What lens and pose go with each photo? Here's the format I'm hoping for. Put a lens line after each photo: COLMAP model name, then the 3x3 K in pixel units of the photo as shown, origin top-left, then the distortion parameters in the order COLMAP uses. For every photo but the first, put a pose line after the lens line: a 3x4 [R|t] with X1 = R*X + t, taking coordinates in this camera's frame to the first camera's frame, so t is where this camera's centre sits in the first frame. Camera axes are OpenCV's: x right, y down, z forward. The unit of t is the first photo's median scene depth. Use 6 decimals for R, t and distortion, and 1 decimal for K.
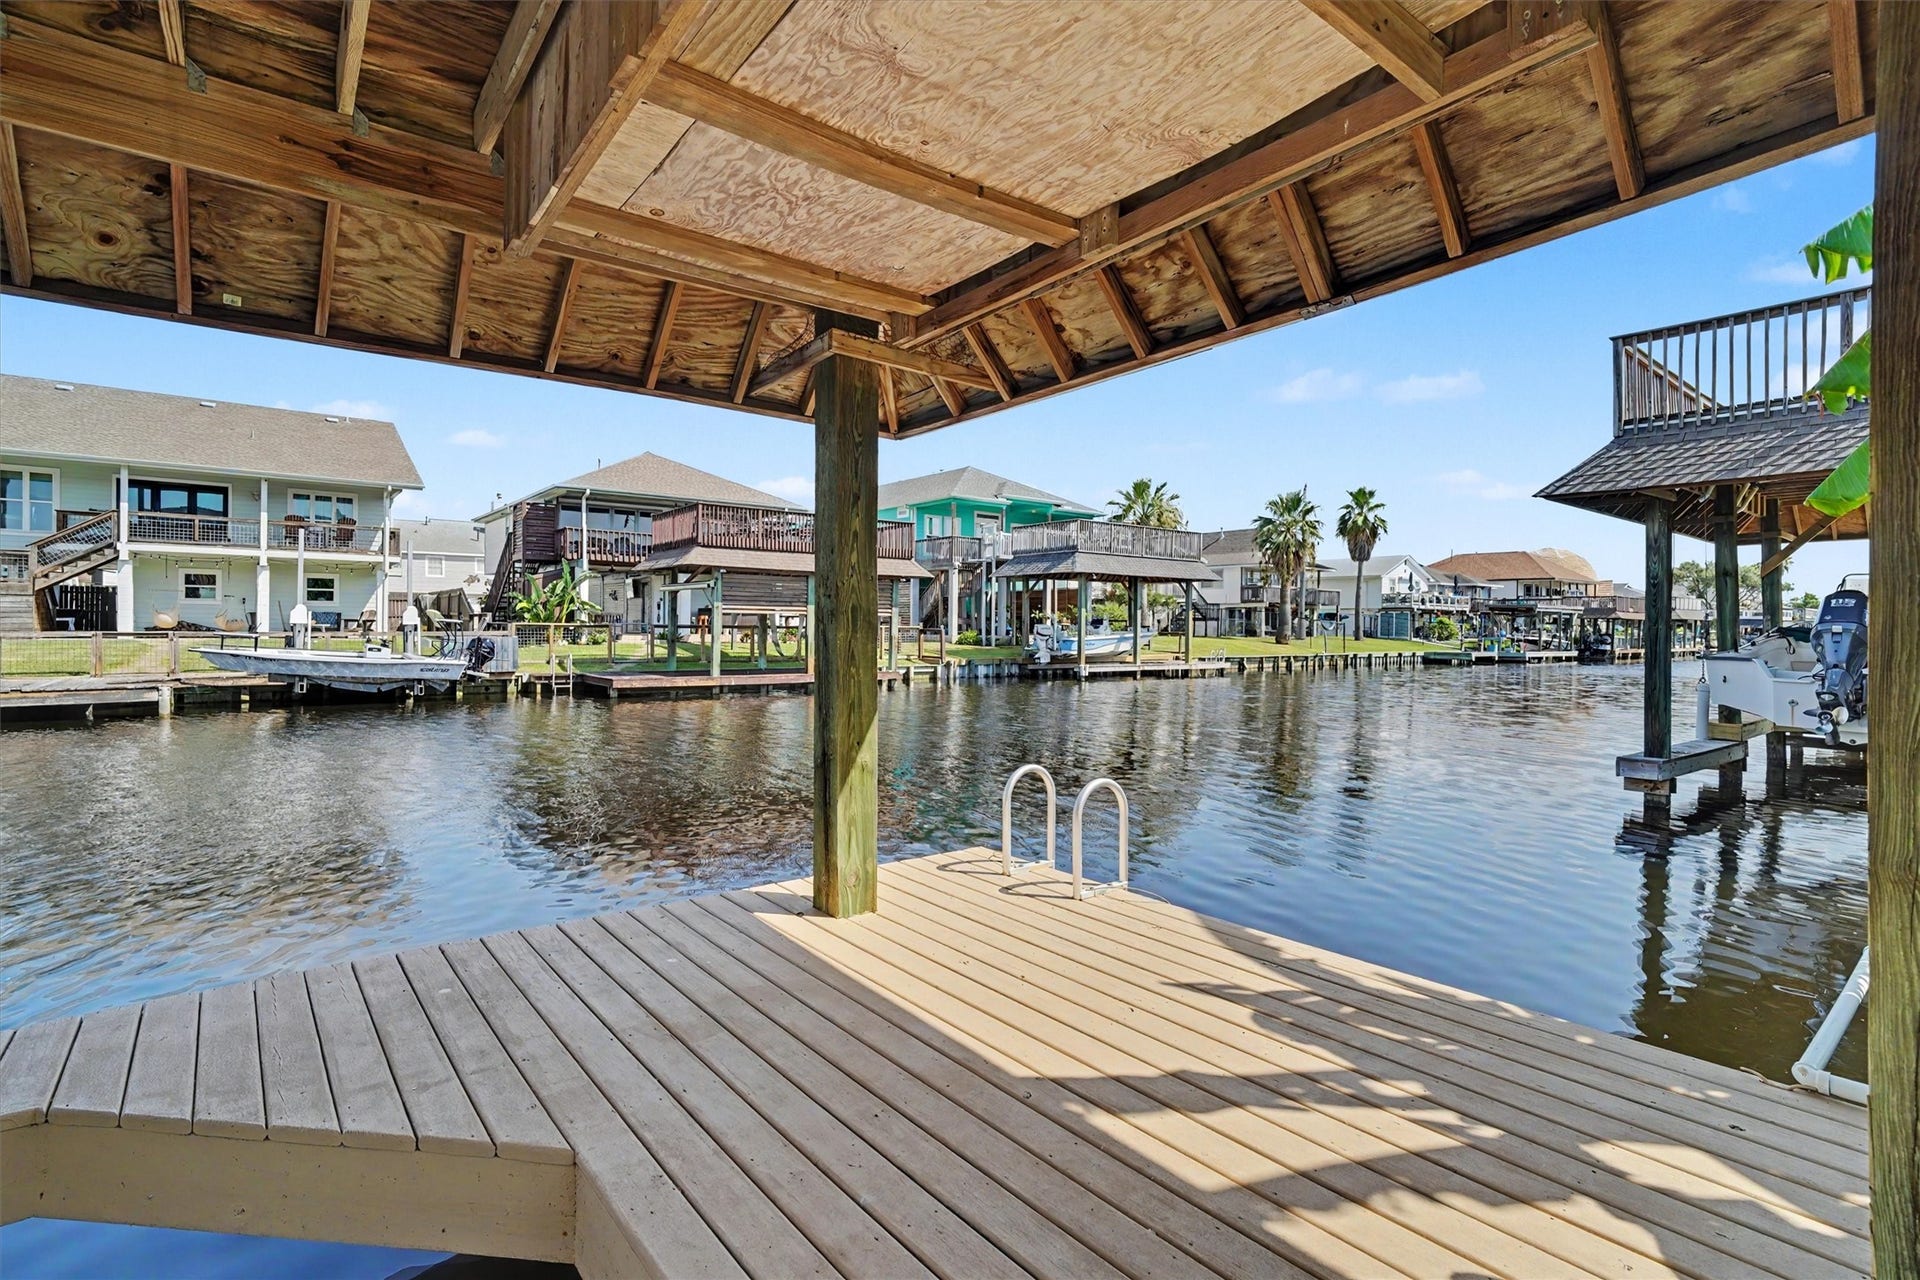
lens RADIAL K [[916.0, 0, 962.9], [0, 916.0, 622.1], [0, 0, 1]] dist [-0.001223, 0.000314]
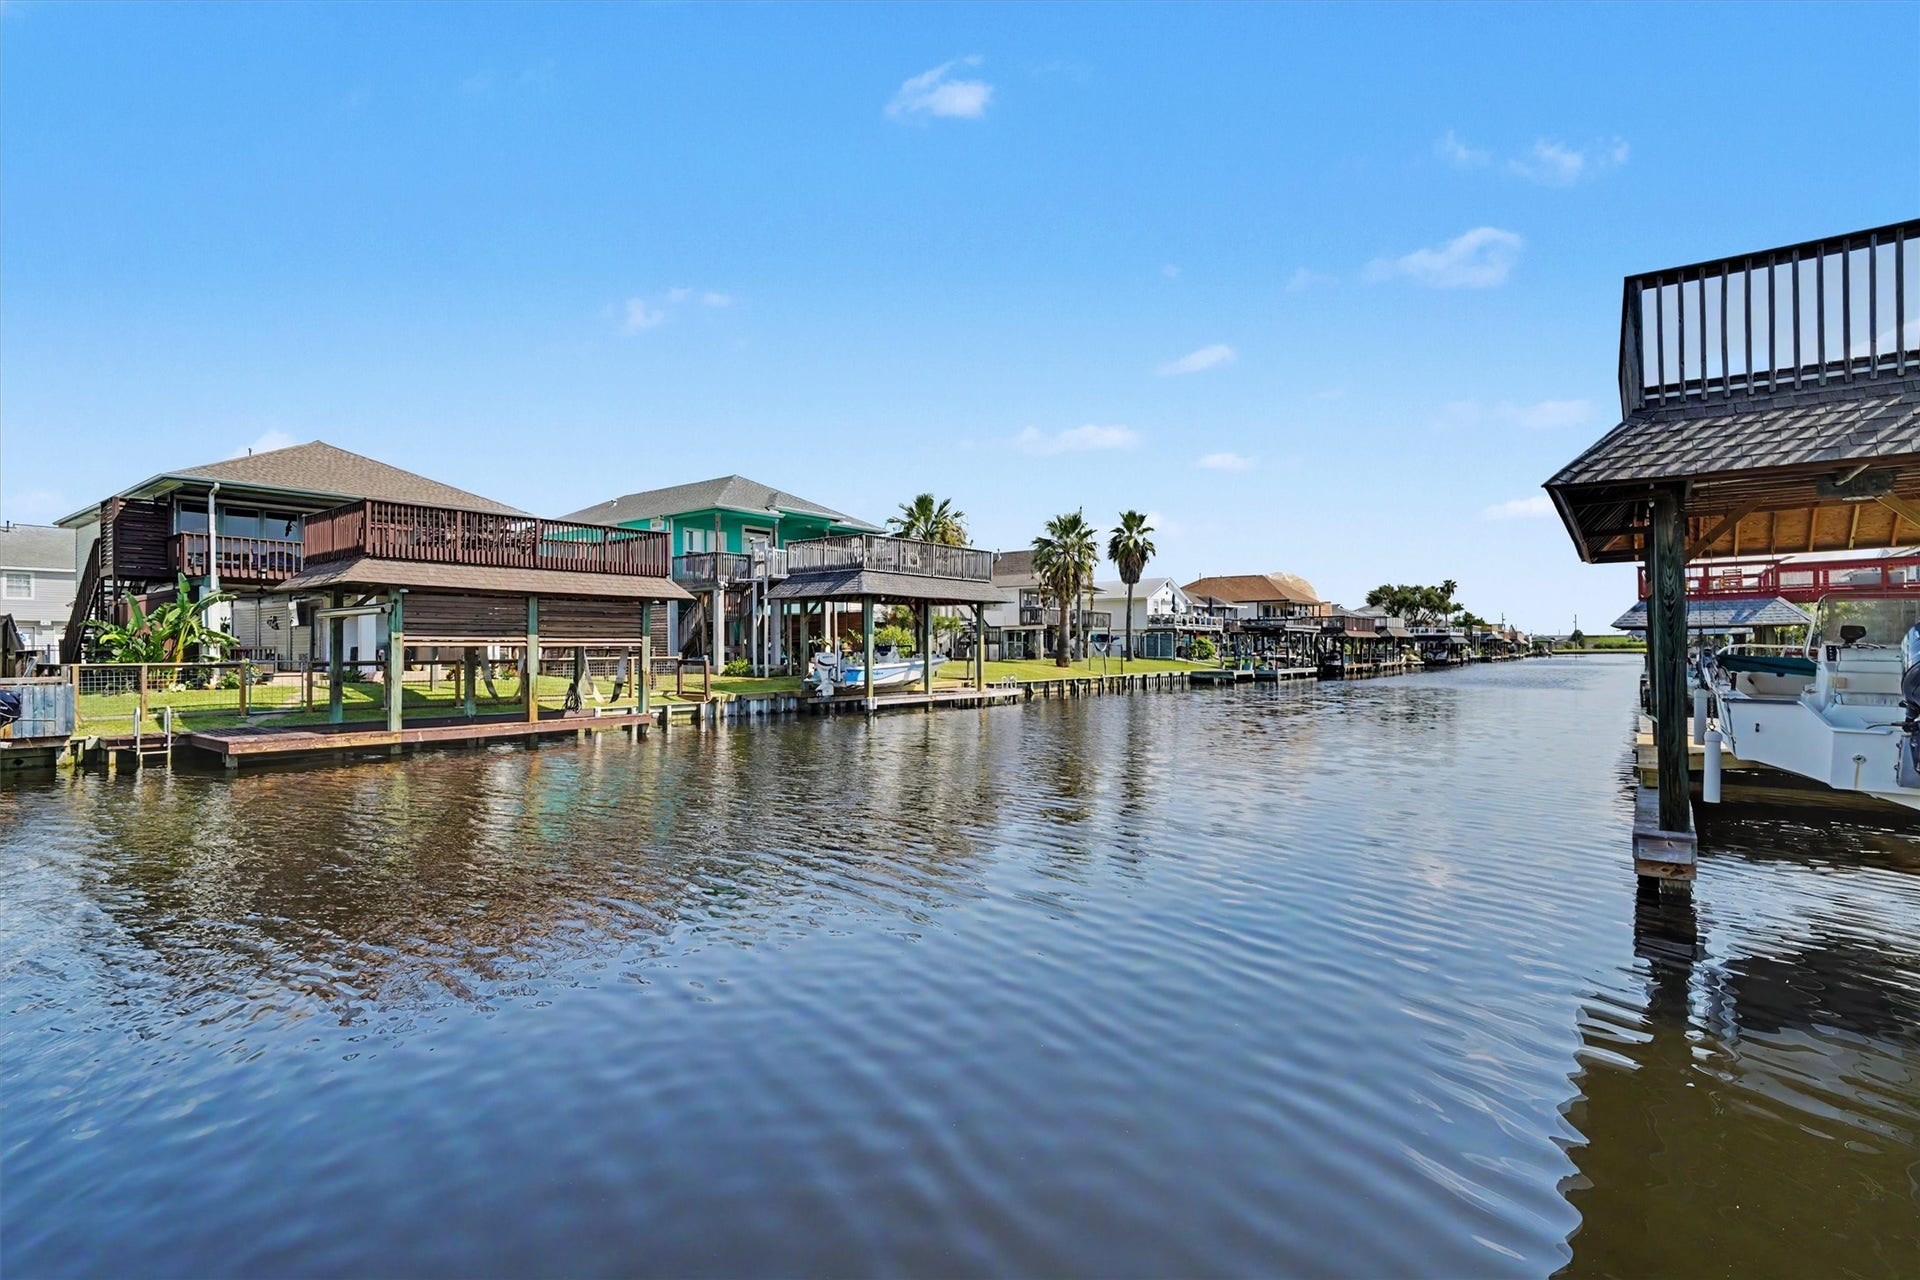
lens RADIAL K [[913.5, 0, 965.3], [0, 913.5, 646.5], [0, 0, 1]] dist [-0.011253, 0.000605]
pose [[0.967802, -0.013558, 0.251346, -0.002082], [0.012973, 0.999908, 0.003981, -0.004270], [-0.251377, -0.000592, 0.967889, 0.100015]]
